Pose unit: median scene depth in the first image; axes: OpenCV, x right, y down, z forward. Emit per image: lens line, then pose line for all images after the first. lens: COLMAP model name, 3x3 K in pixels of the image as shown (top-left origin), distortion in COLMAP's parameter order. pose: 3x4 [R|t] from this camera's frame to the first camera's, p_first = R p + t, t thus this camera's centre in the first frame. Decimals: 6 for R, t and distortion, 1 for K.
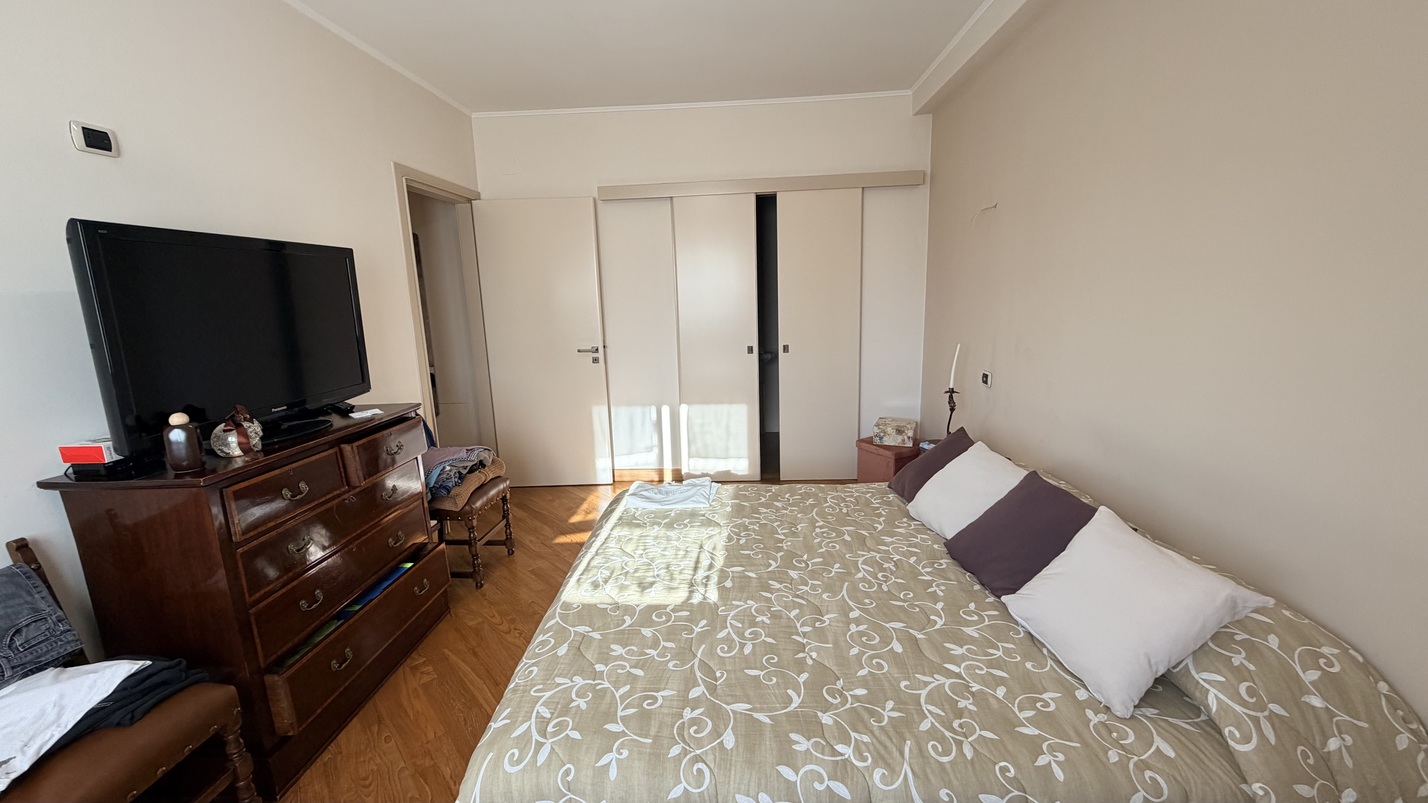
lens RADIAL K [[569.7, 0, 710.2], [0, 569.7, 401.0], [0, 0, 1]] dist [0.000706, -0.000286]
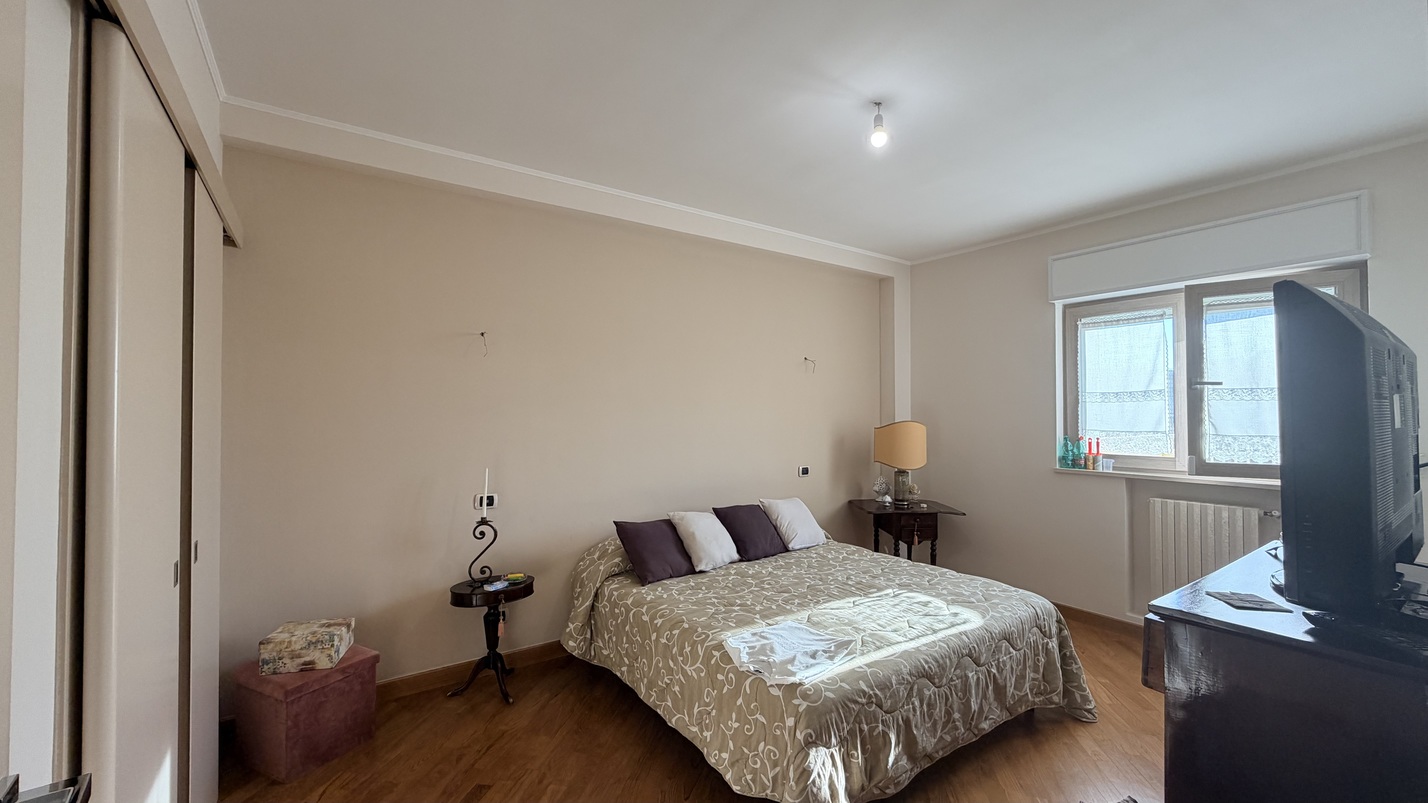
lens RADIAL K [[567.9, 0, 714.0], [0, 567.9, 401.5], [0, 0, 1]] dist [0.001219, -0.000060]
pose [[-0.618231, 0.042101, 0.784868, -0.758647], [0.169817, 0.982135, 0.081080, -0.310265], [-0.767433, 0.183410, -0.614335, 1.775671]]
